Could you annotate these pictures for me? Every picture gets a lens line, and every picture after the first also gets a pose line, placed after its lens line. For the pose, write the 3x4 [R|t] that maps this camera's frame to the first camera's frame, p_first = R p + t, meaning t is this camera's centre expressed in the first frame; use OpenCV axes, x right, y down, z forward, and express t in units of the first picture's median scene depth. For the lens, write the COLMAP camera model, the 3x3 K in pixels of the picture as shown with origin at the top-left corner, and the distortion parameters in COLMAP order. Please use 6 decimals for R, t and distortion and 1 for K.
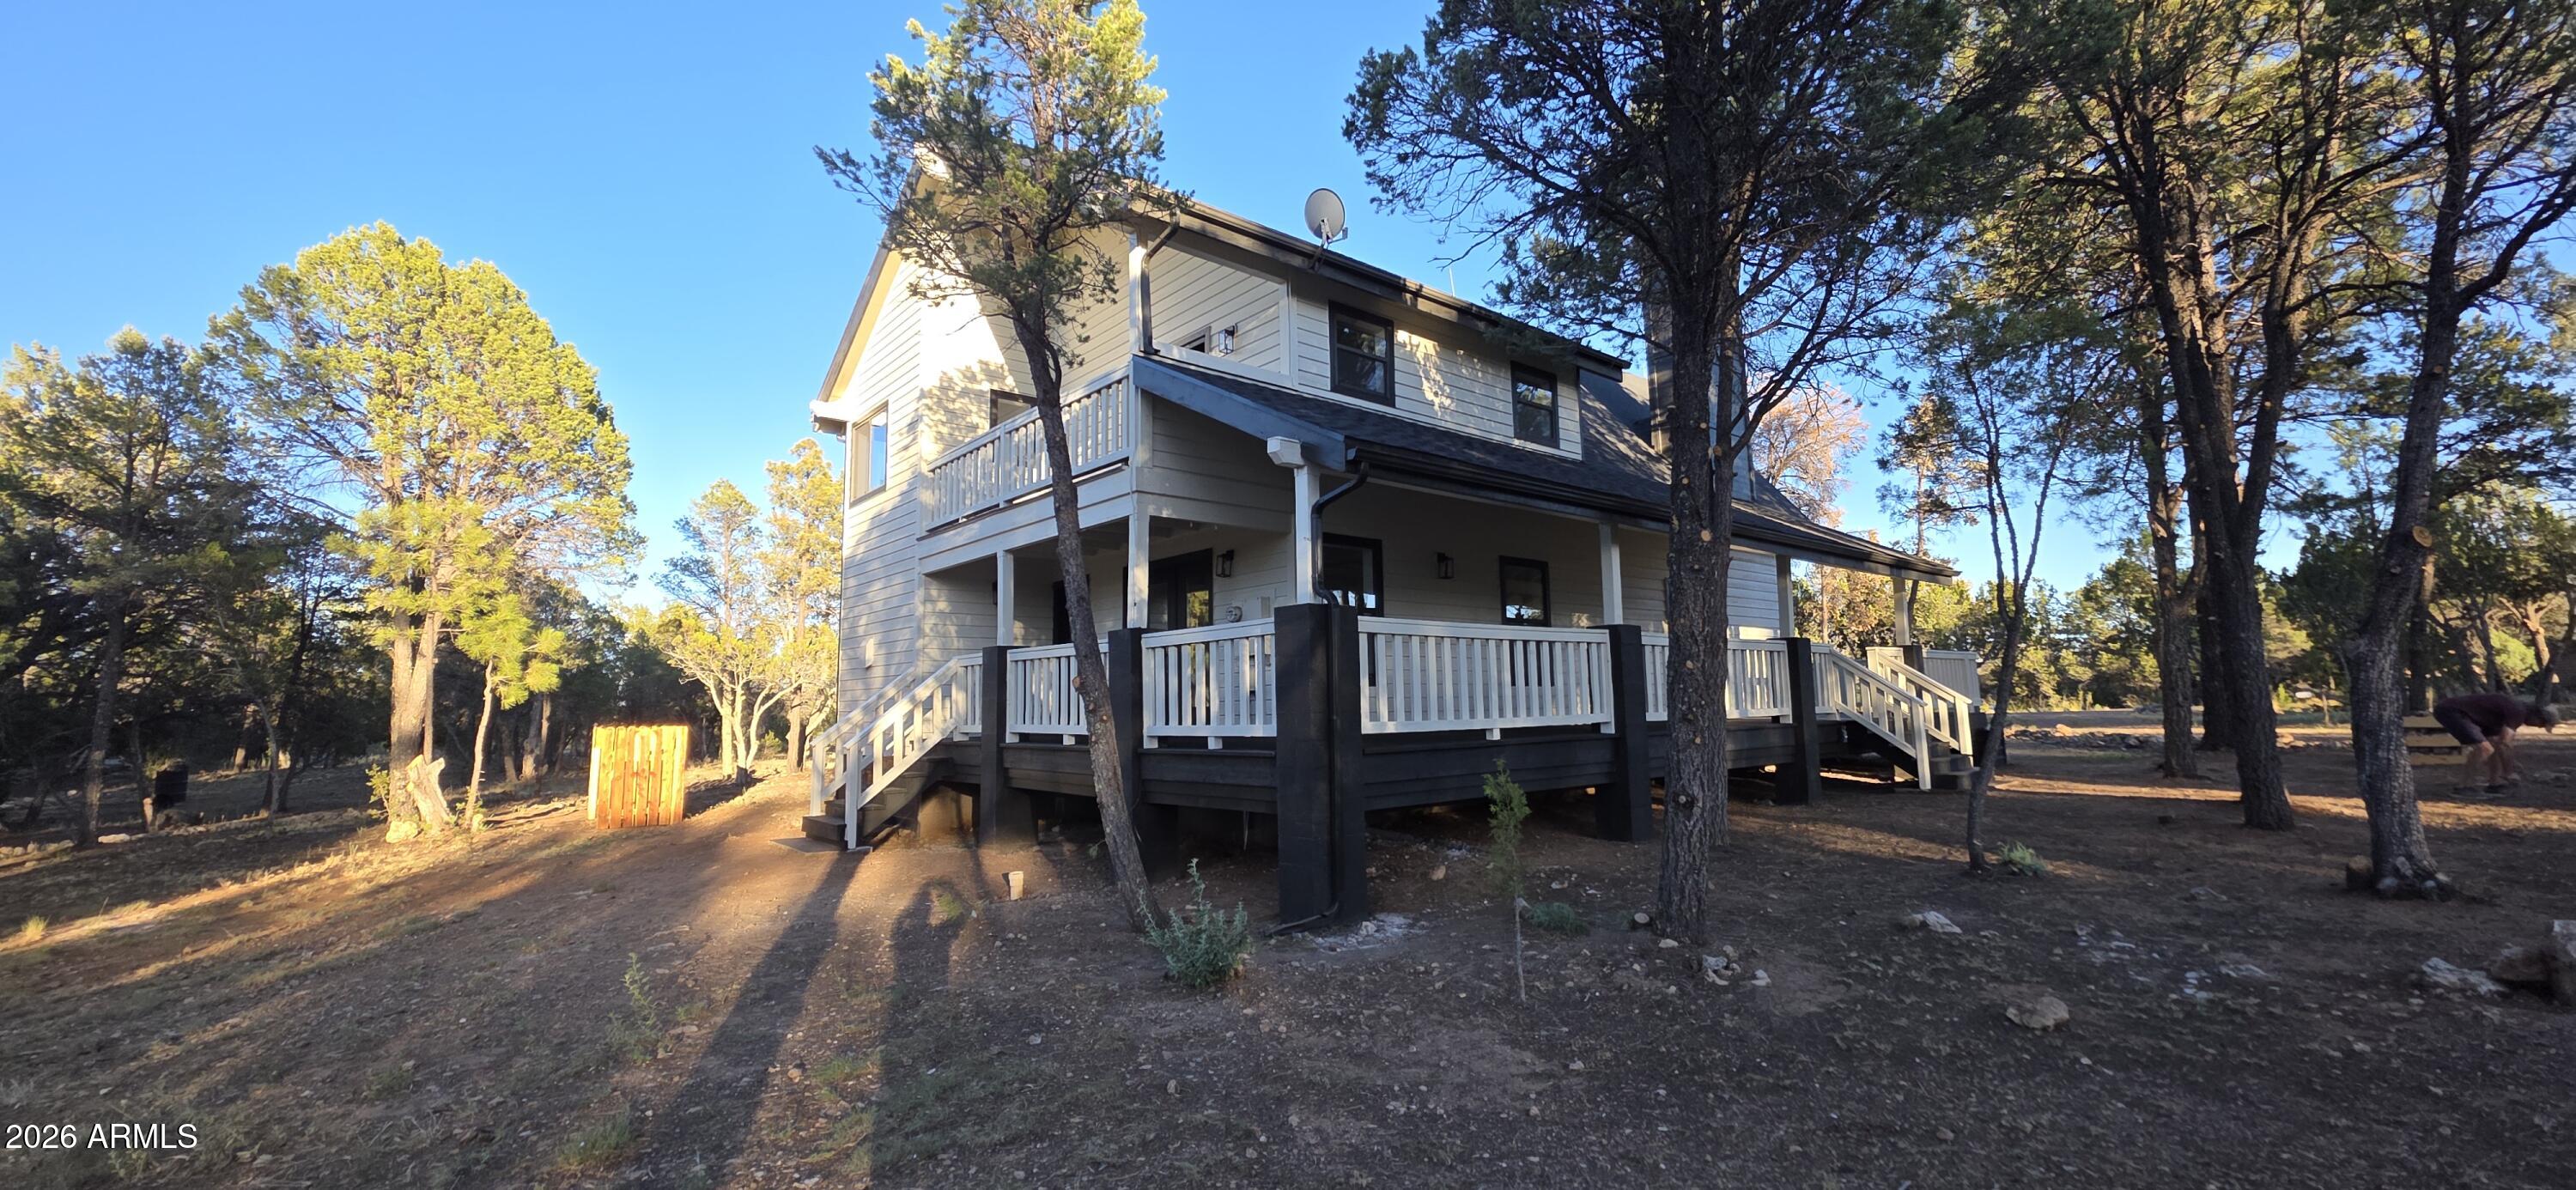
lens RADIAL K [[1018.5, 0, 1286.8], [0, 1018.5, 586.1], [0, 0, 1]] dist [0.001400, -0.000747]
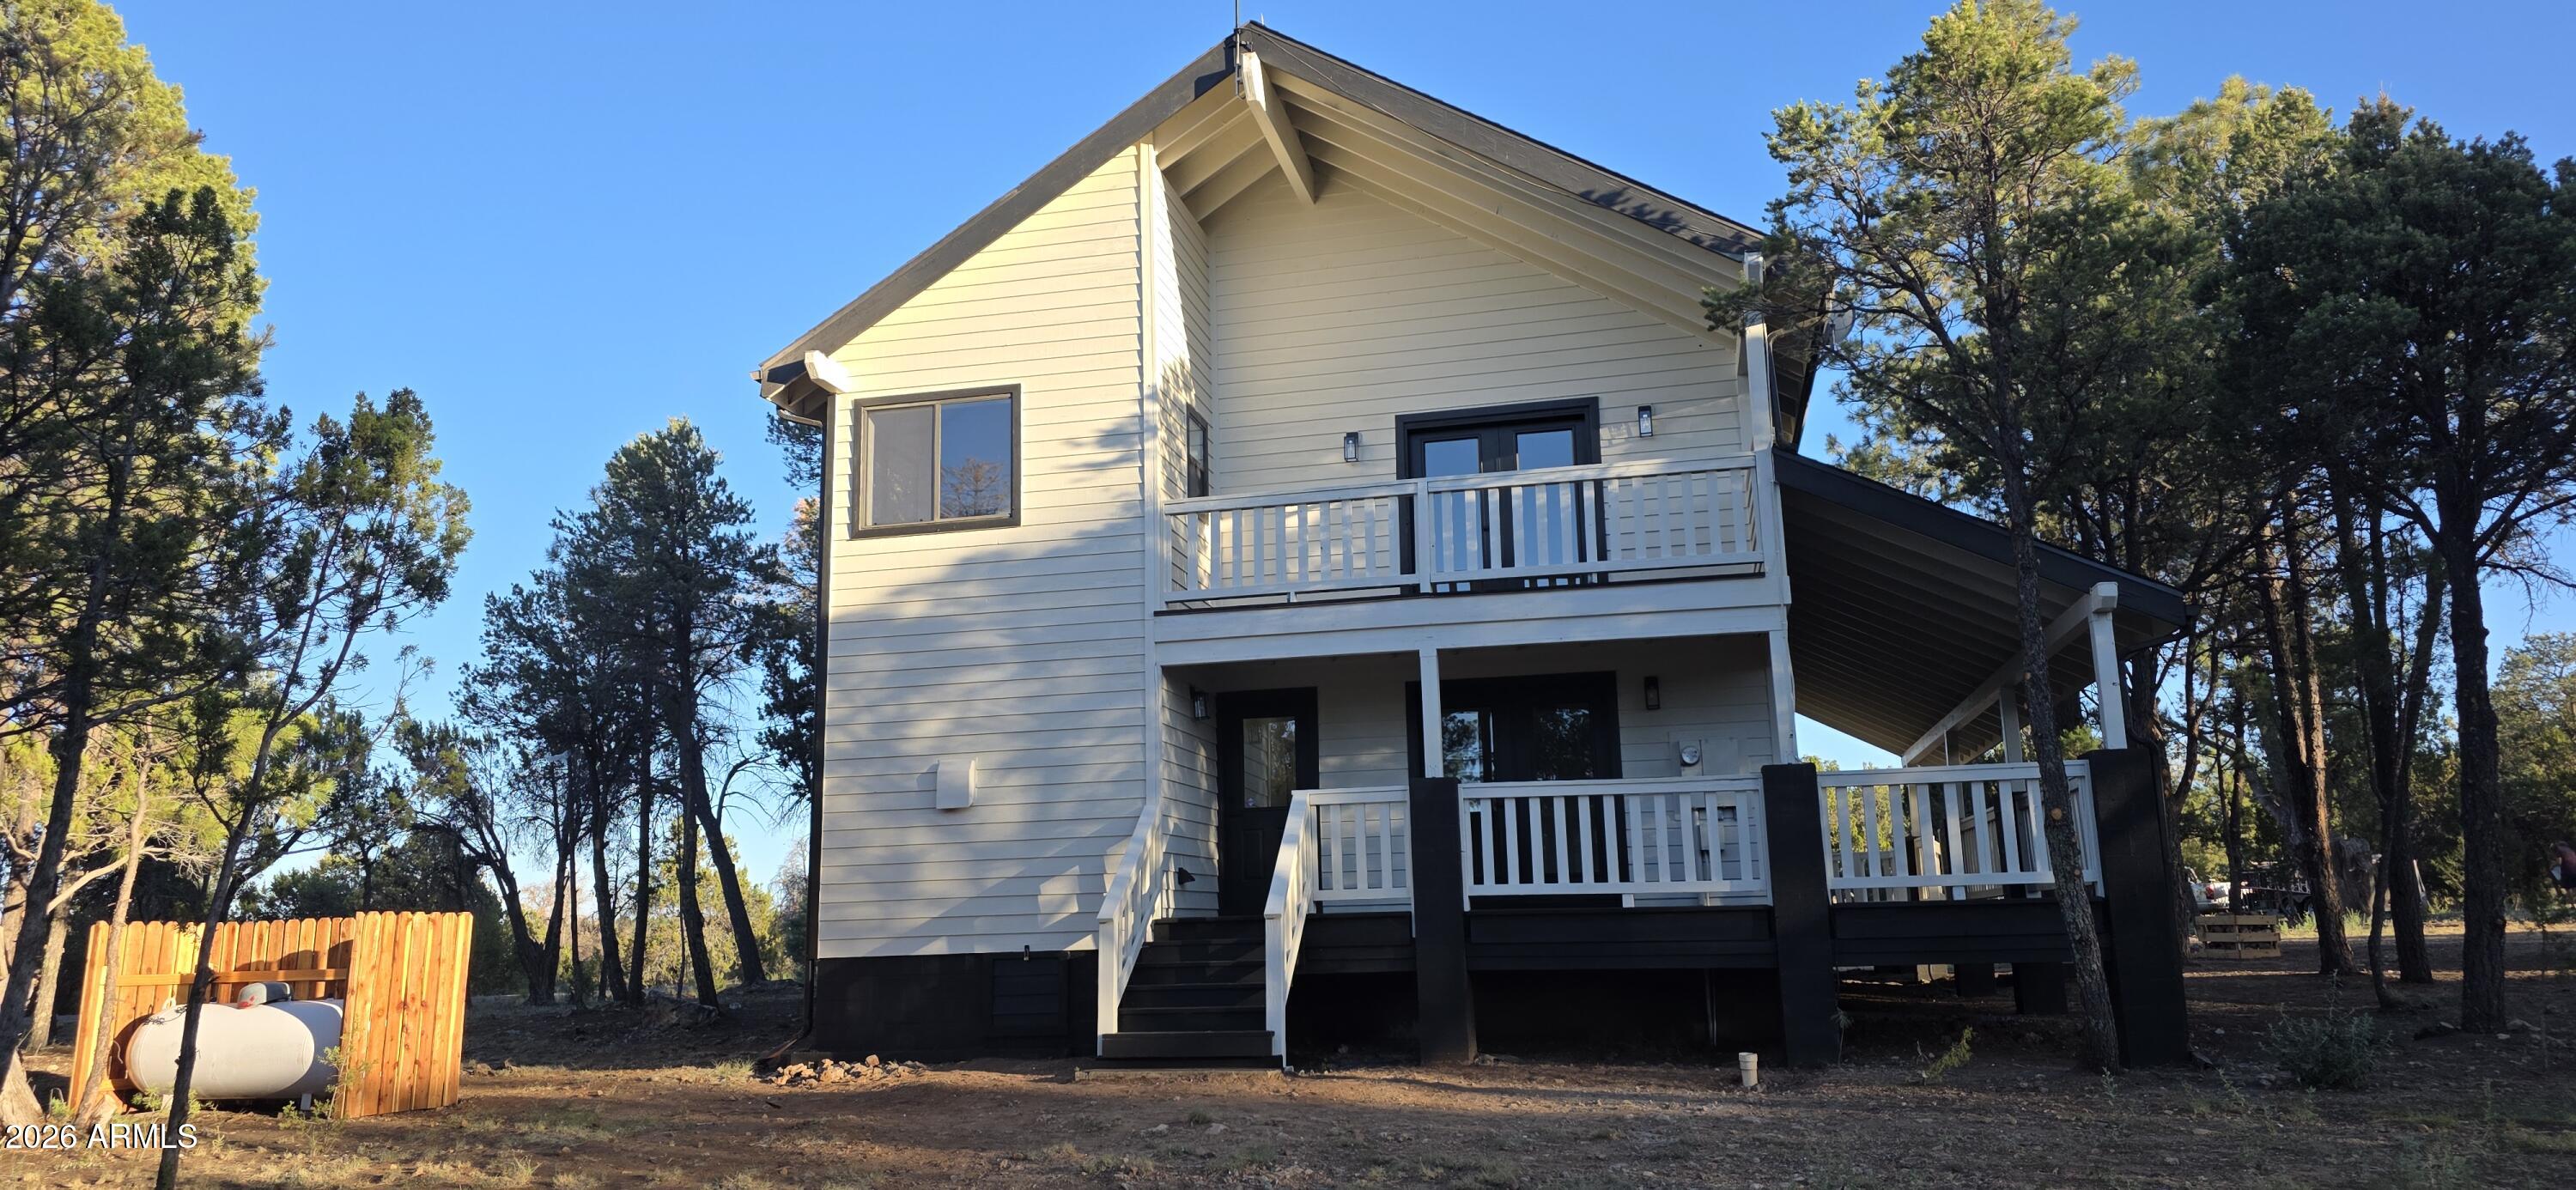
lens RADIAL K [[1720.9, 0, 1271.3], [0, 1720.9, 583.1], [0, 0, 1]] dist [0.053374, -0.050199]
pose [[0.808217, 0.120967, 0.576327, -1.044725], [-0.063690, 0.990890, -0.118666, 0.069358], [-0.585431, 0.059201, 0.808558, 0.052427]]
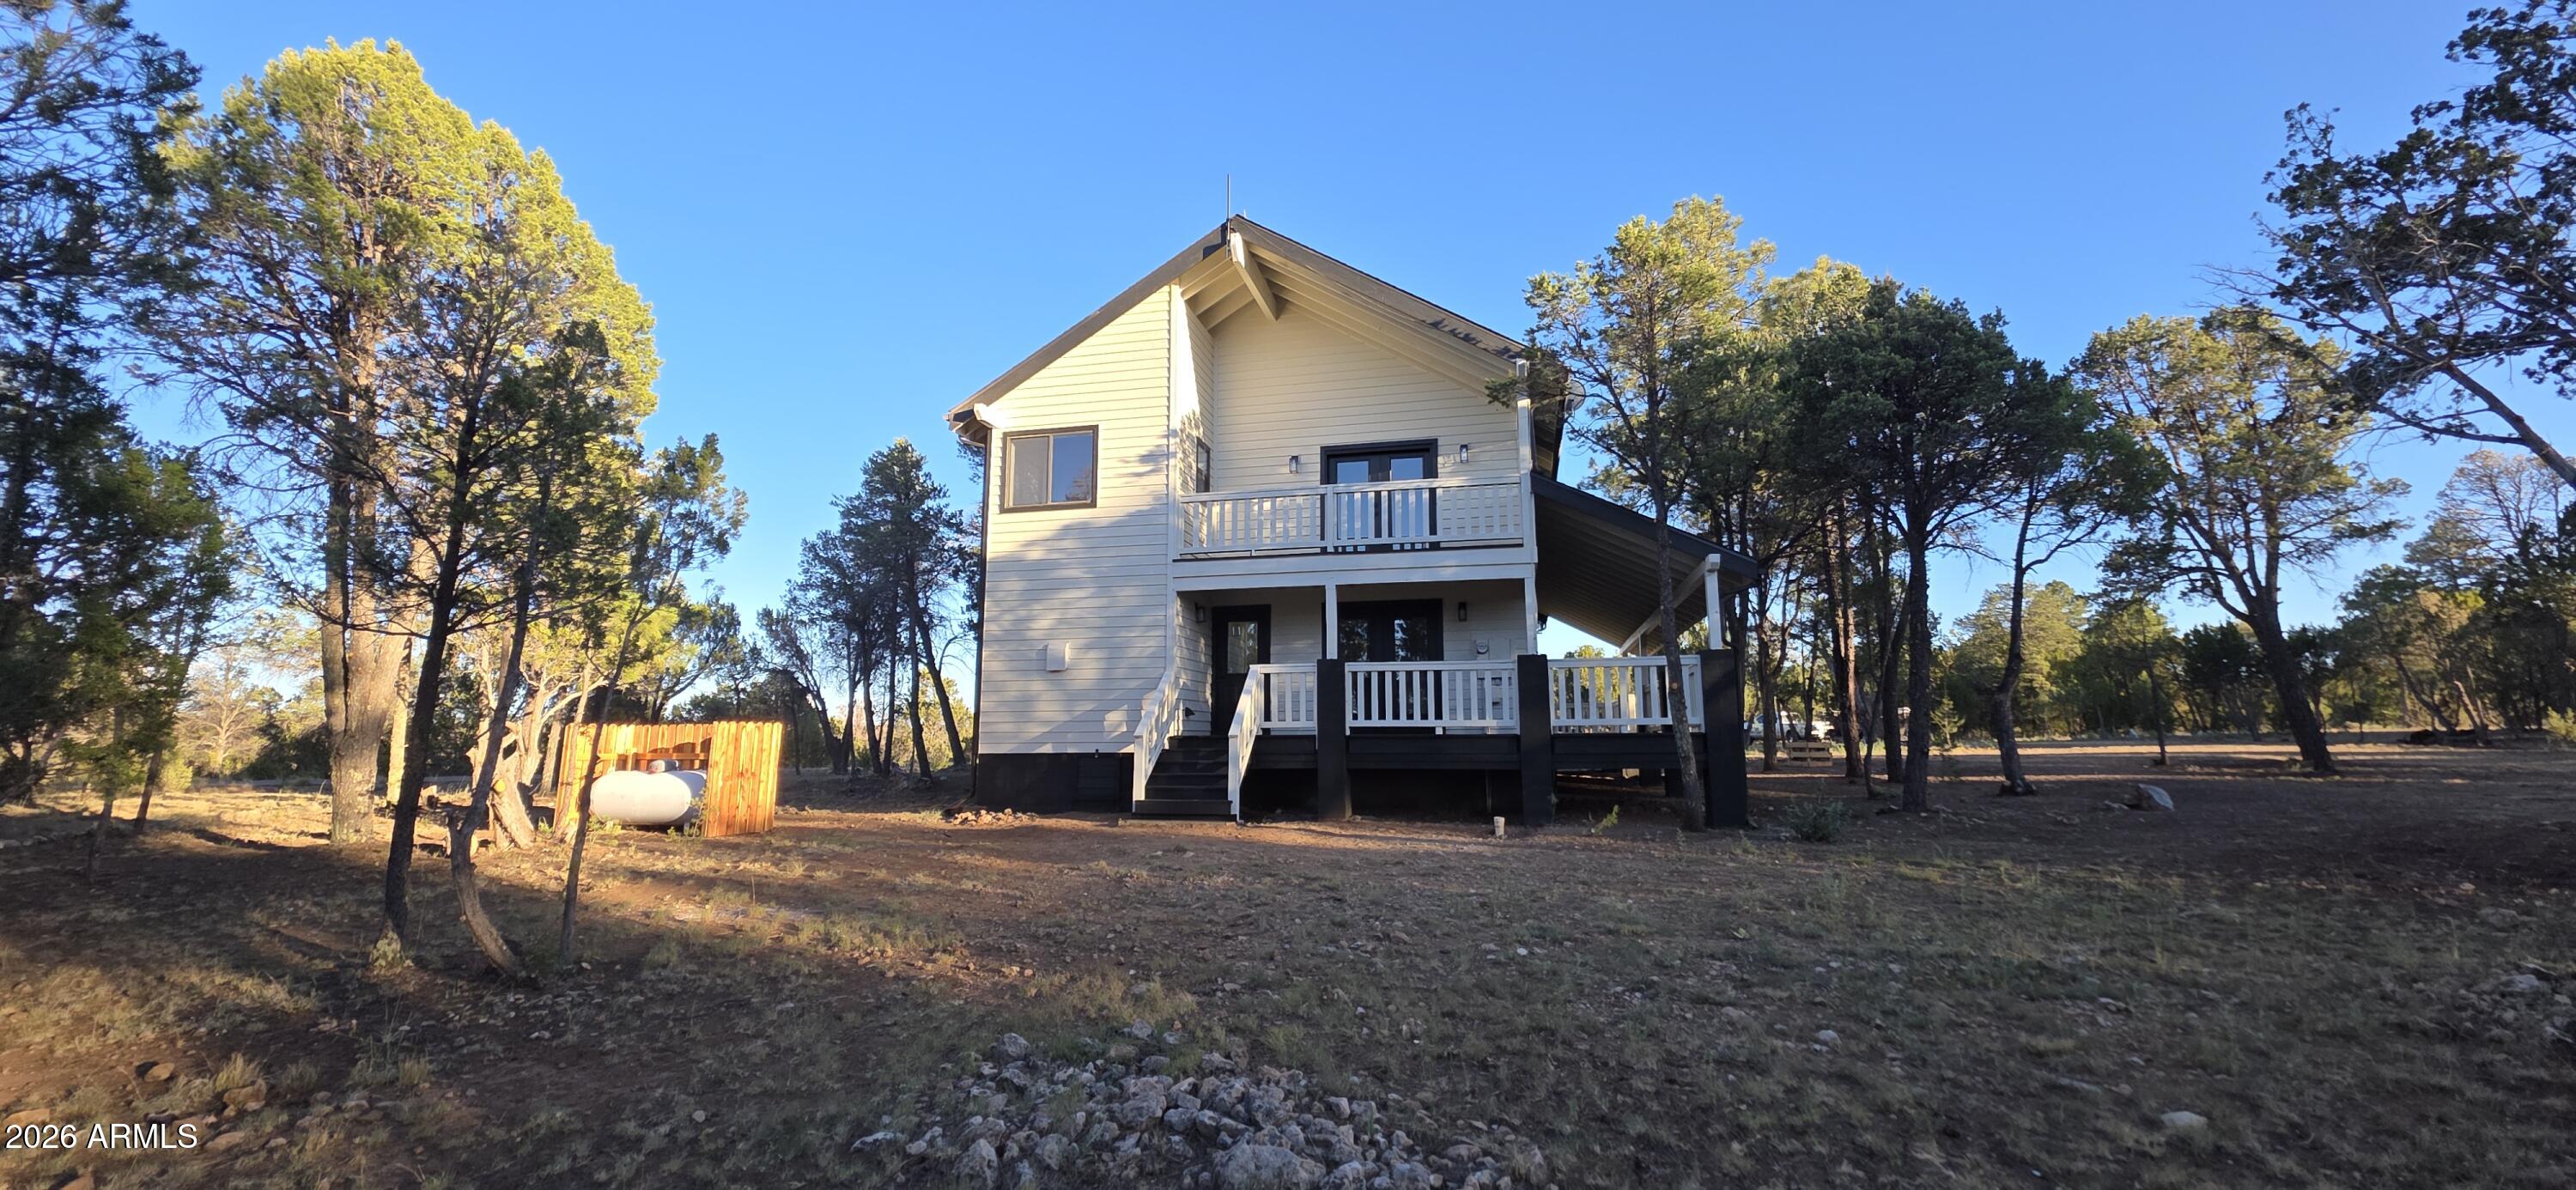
lens RADIAL K [[1018.5, 0, 1280.1], [0, 1018.5, 582.4], [0, 0, 1]] dist [0.001400, -0.000747]
pose [[0.806084, 0.110923, 0.581313, -1.021907], [-0.083328, 0.993765, -0.074077, 0.059573], [-0.585905, 0.011272, 0.810301, 0.002756]]
